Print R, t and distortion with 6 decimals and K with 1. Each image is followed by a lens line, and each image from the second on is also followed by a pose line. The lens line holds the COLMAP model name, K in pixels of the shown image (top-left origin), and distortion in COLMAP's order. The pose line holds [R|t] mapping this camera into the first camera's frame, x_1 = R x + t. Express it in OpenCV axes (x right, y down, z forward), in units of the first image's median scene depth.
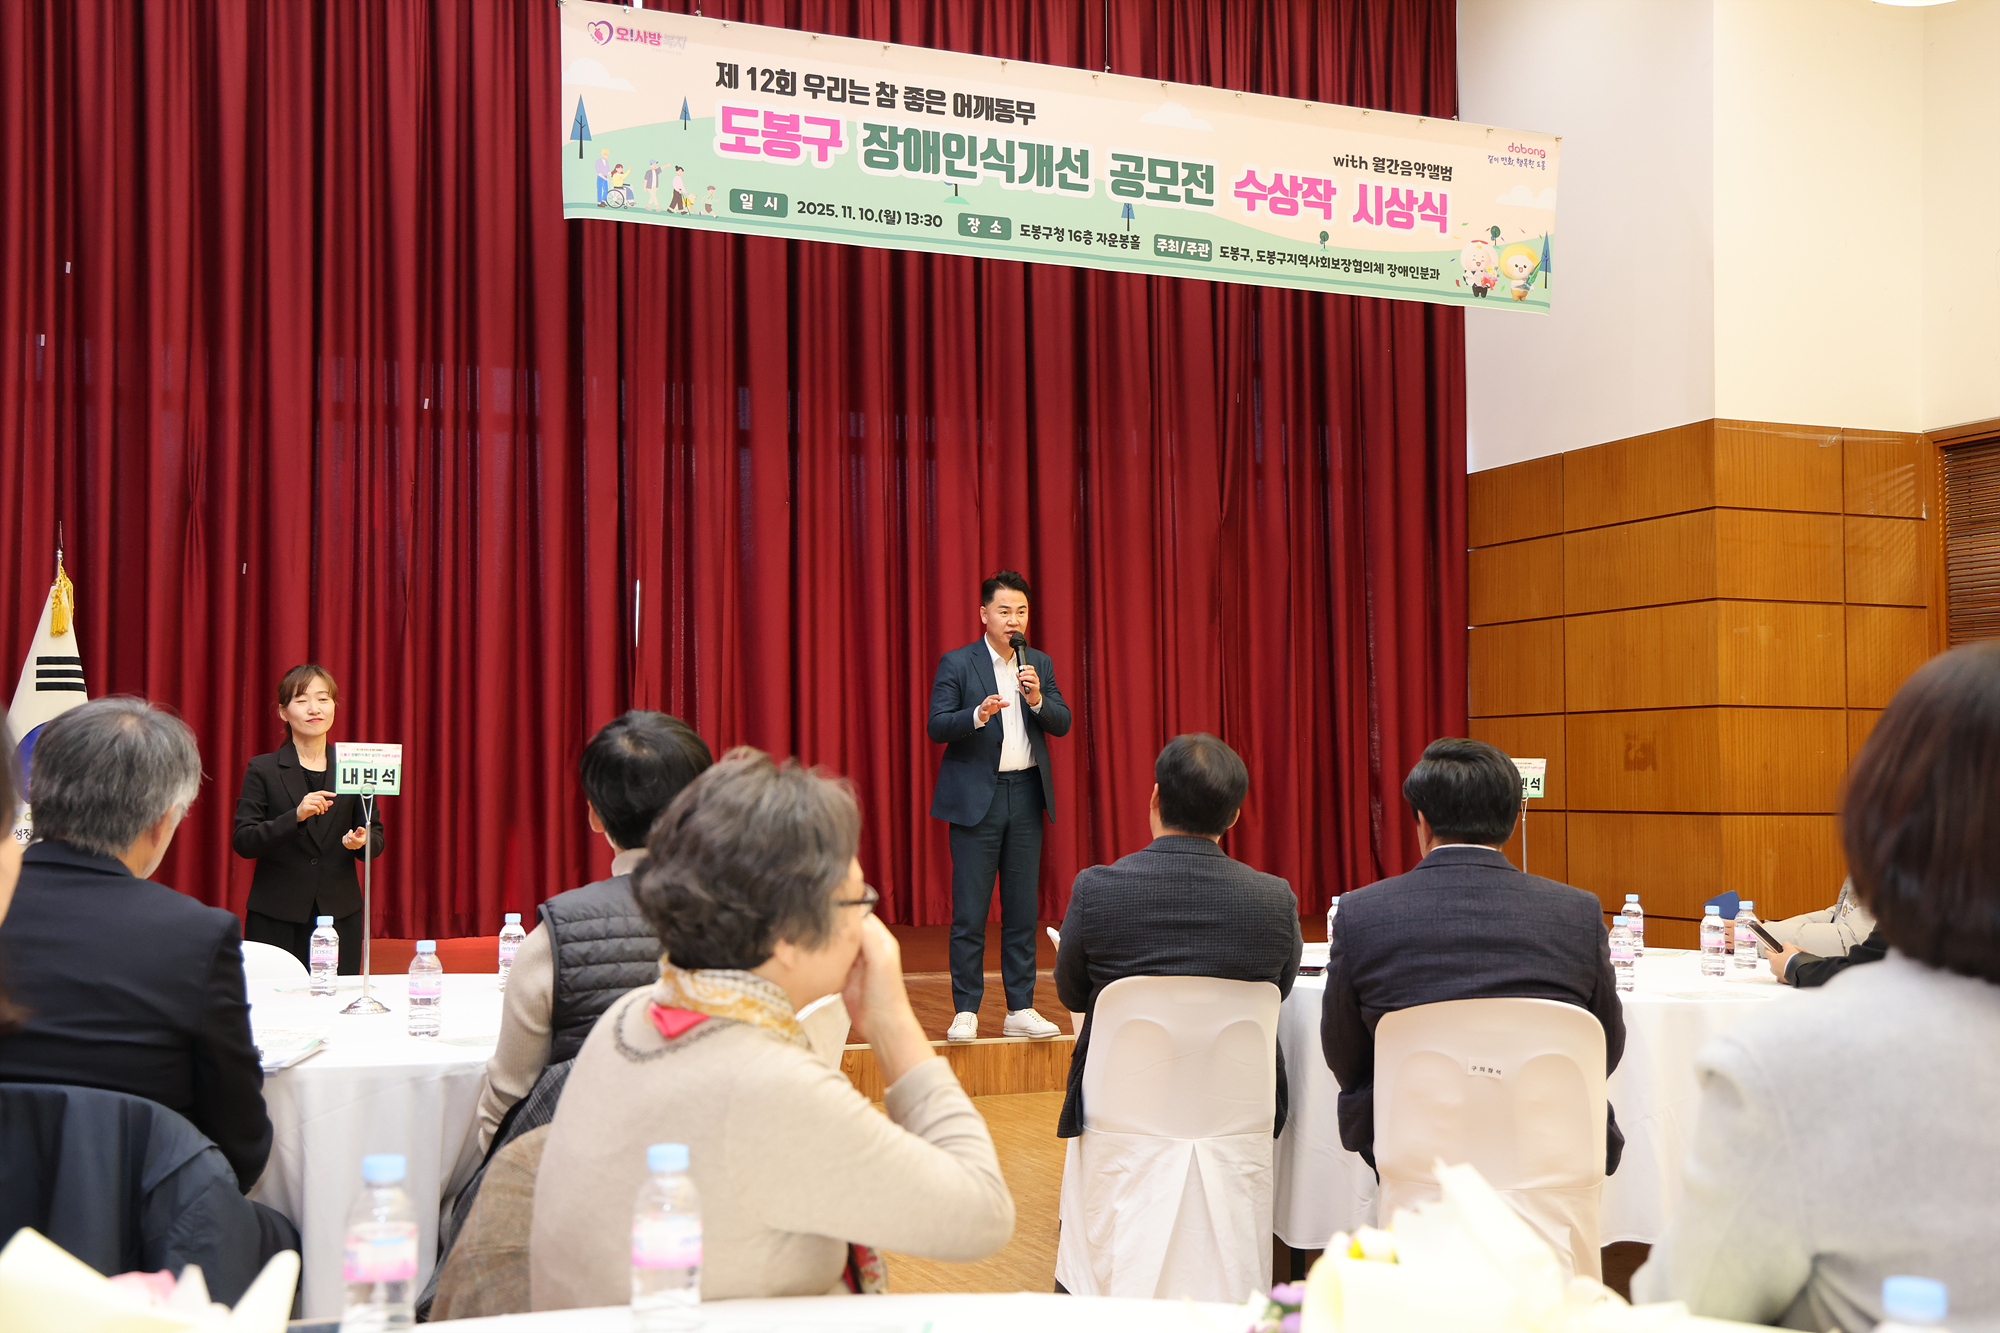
lens RADIAL K [[2216.3, 0, 998.0], [0, 2216.3, 712.8], [0, 0, 1]] dist [0.114102, 0.029445]
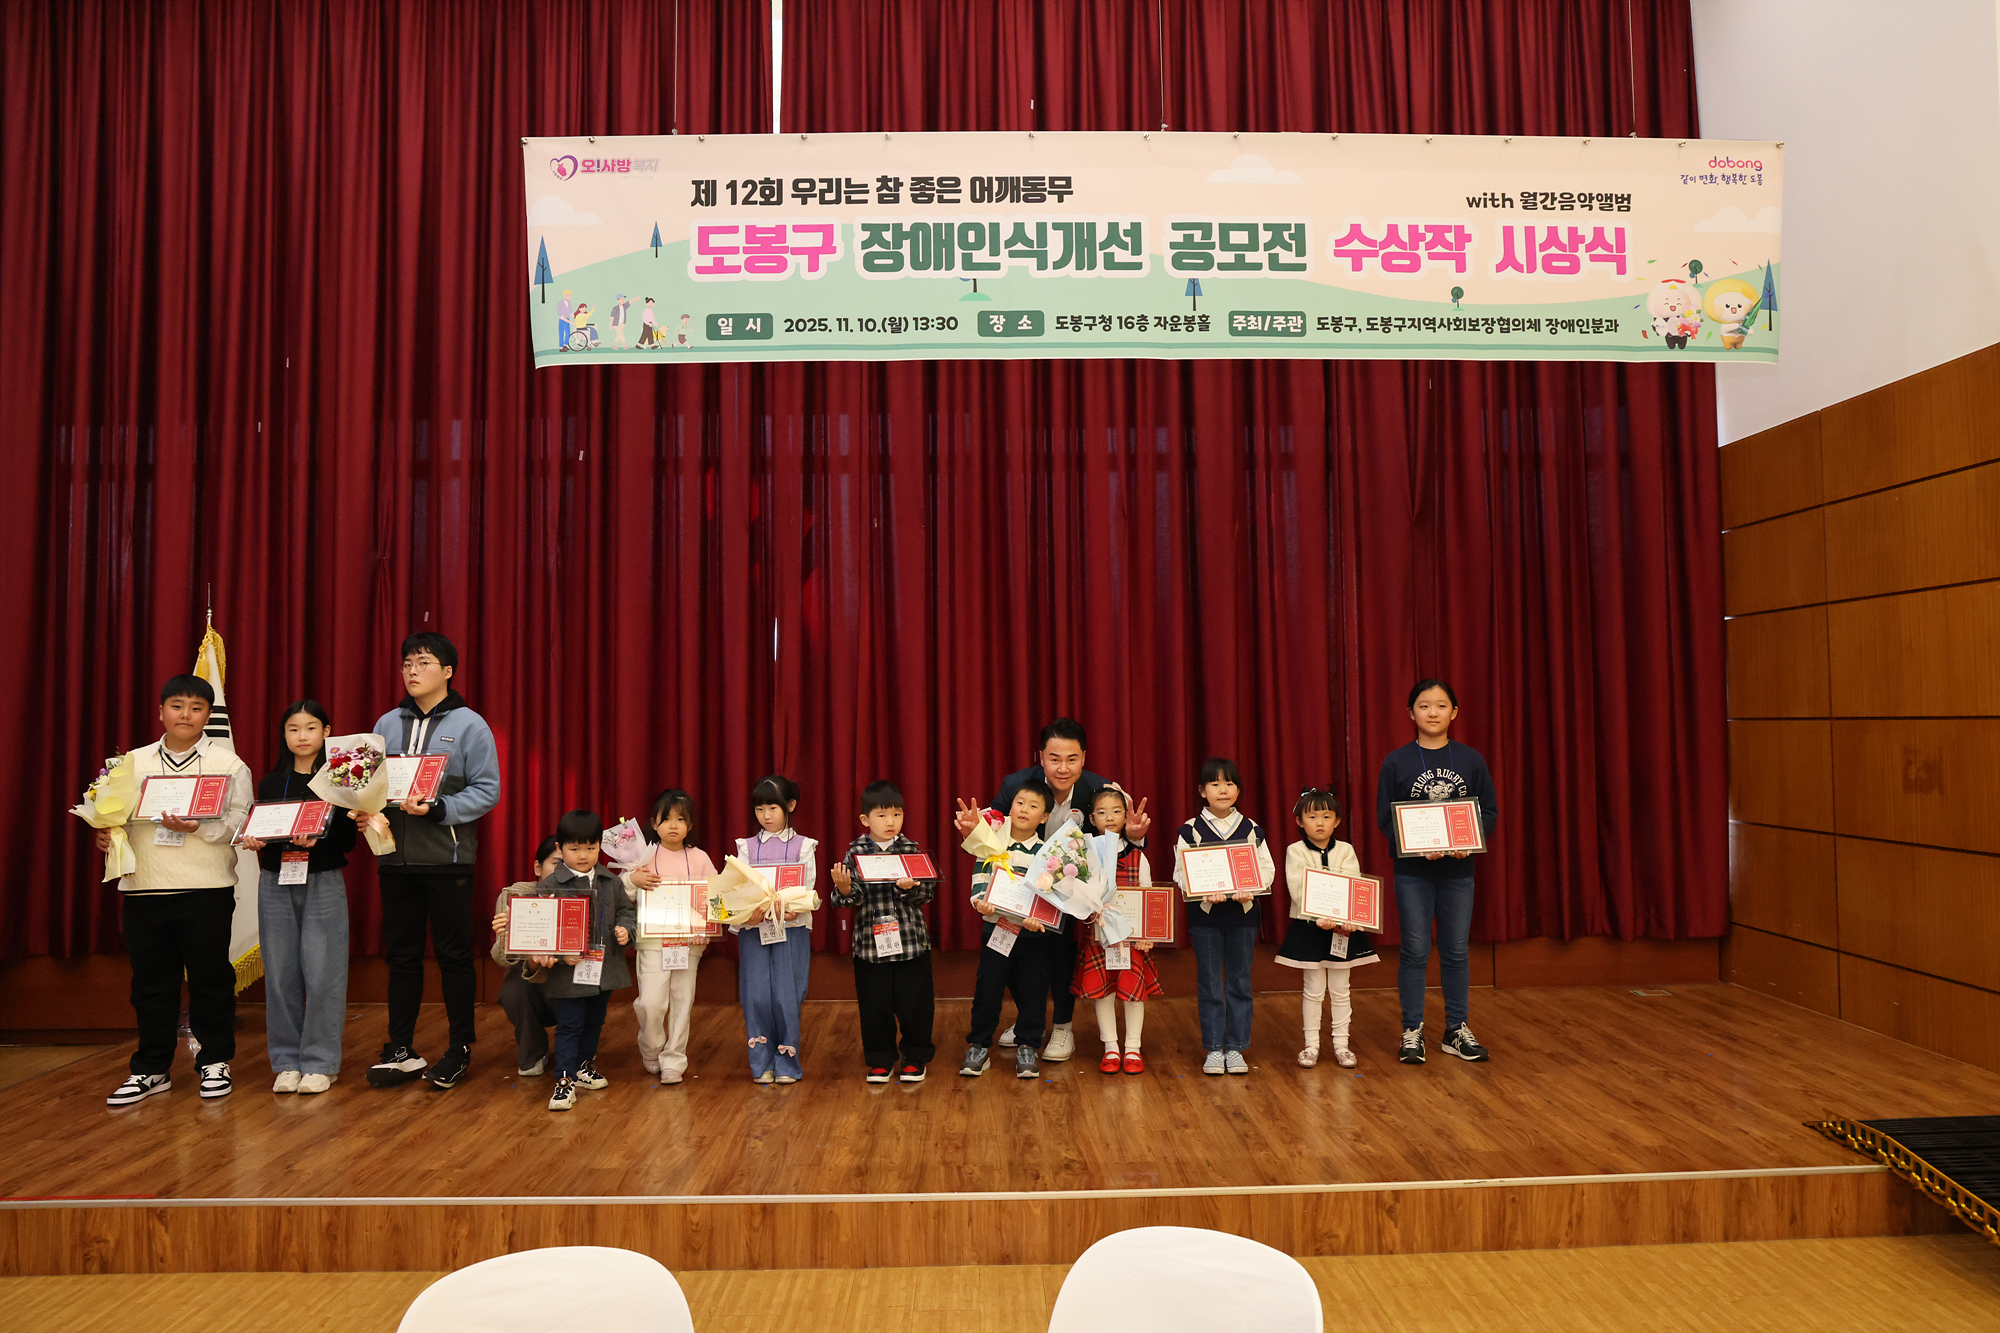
lens RADIAL K [[1389.6, 0, 1007.7], [0, 1389.6, 664.3], [0, 0, 1]] dist [-0.067235, 0.064946]
pose [[0.935282, -0.027144, -0.352860, 0.174638], [0.026720, 0.999625, -0.006072, -0.082674], [0.352892, -0.003749, 0.935656, 0.493508]]
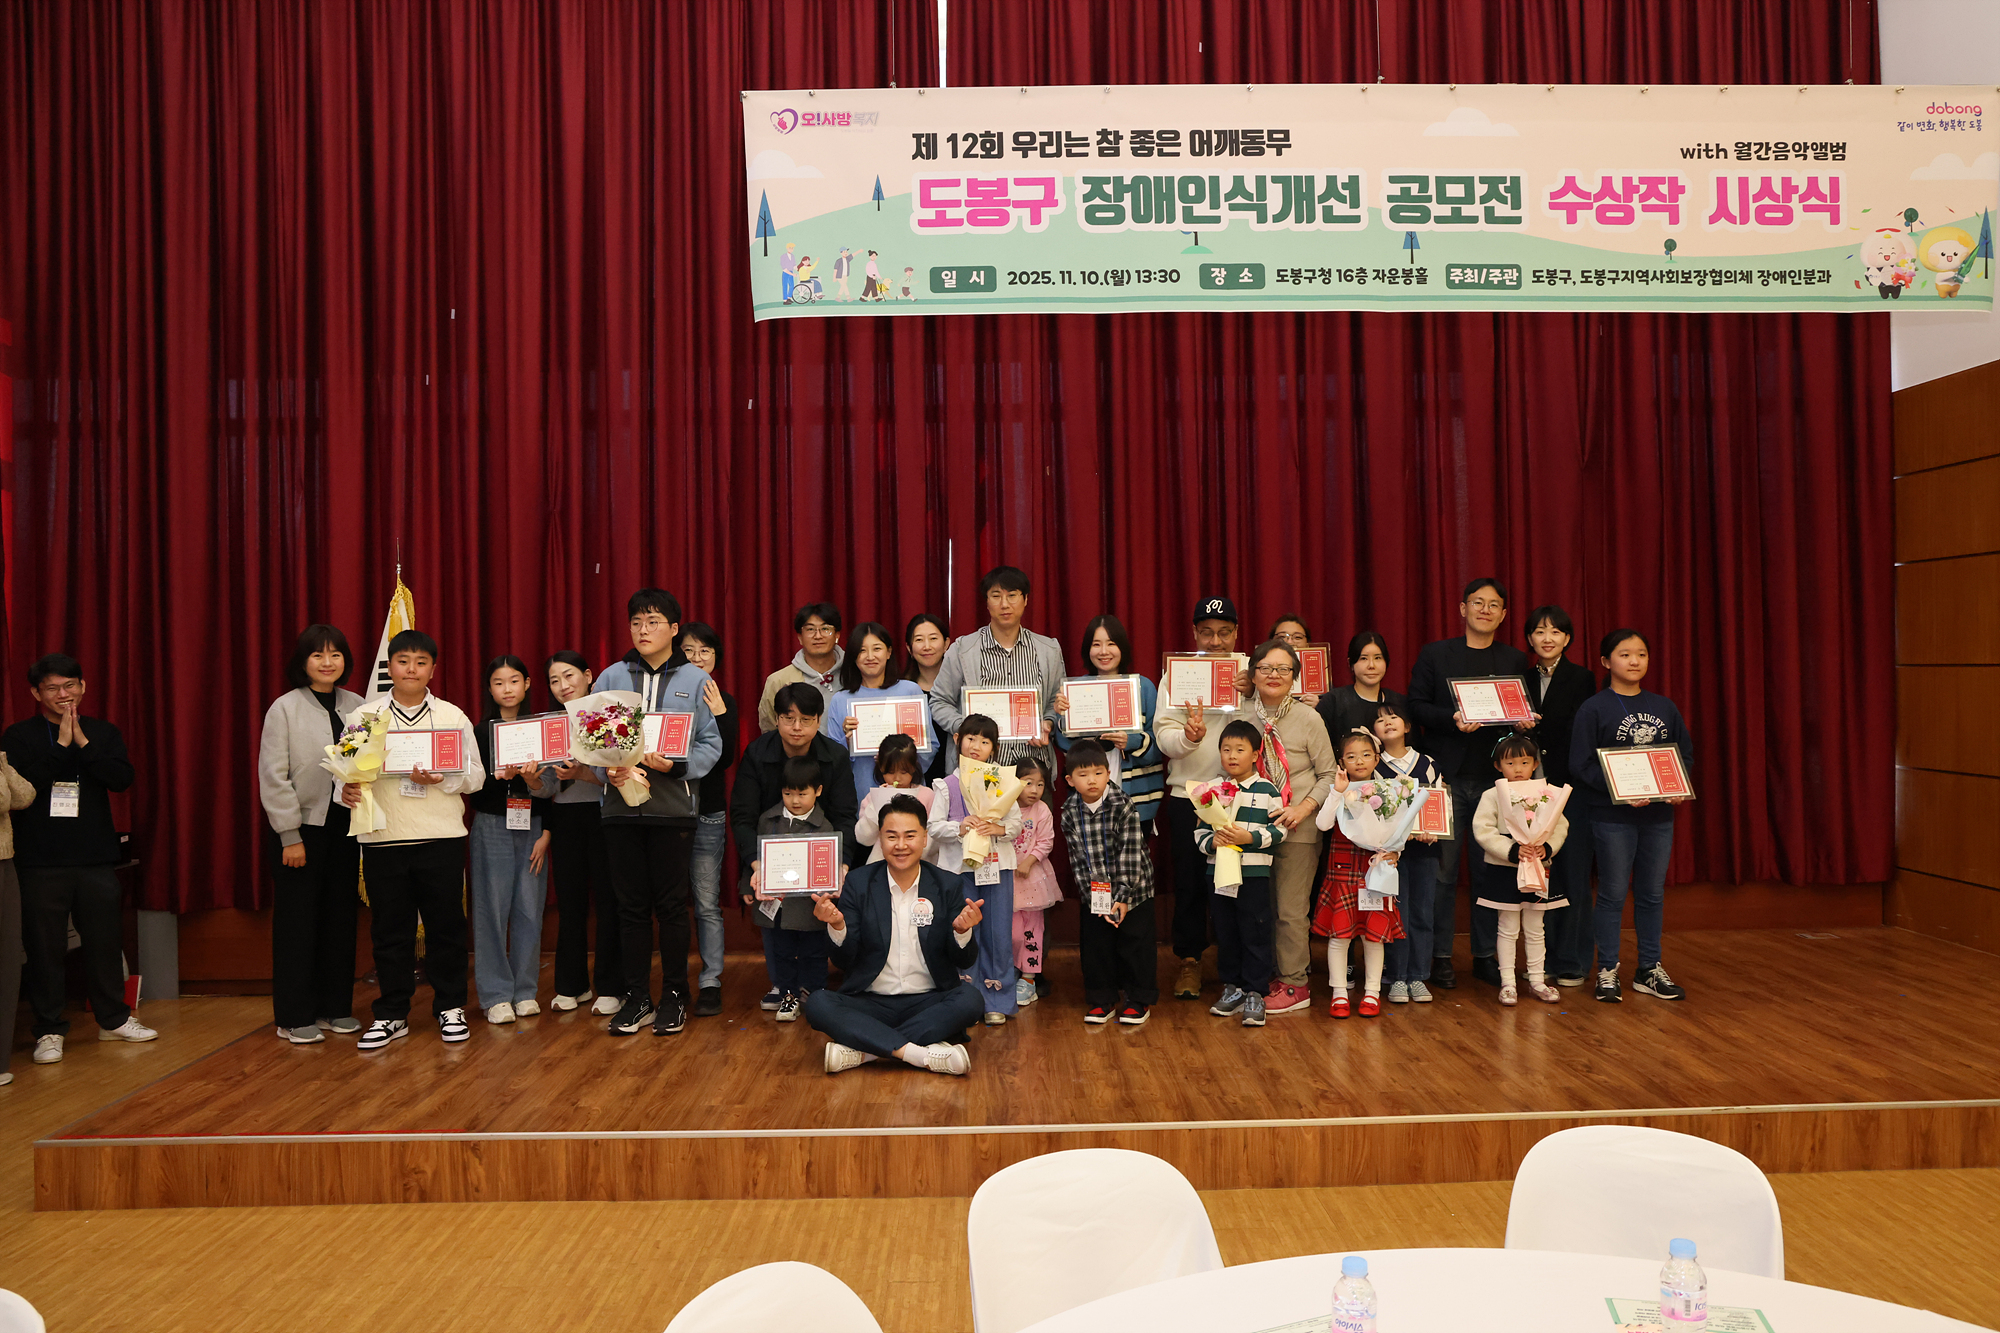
lens RADIAL K [[1468.5, 0, 1000.0], [0, 1468.5, 666.5], [0, 0, 1]] dist [-0.099020, 0.124384]
pose [[0.933396, -0.017661, -0.358413, 0.108219], [0.031643, 0.998948, 0.033183, -0.087494], [0.357450, -0.042314, 0.932973, 0.428307]]
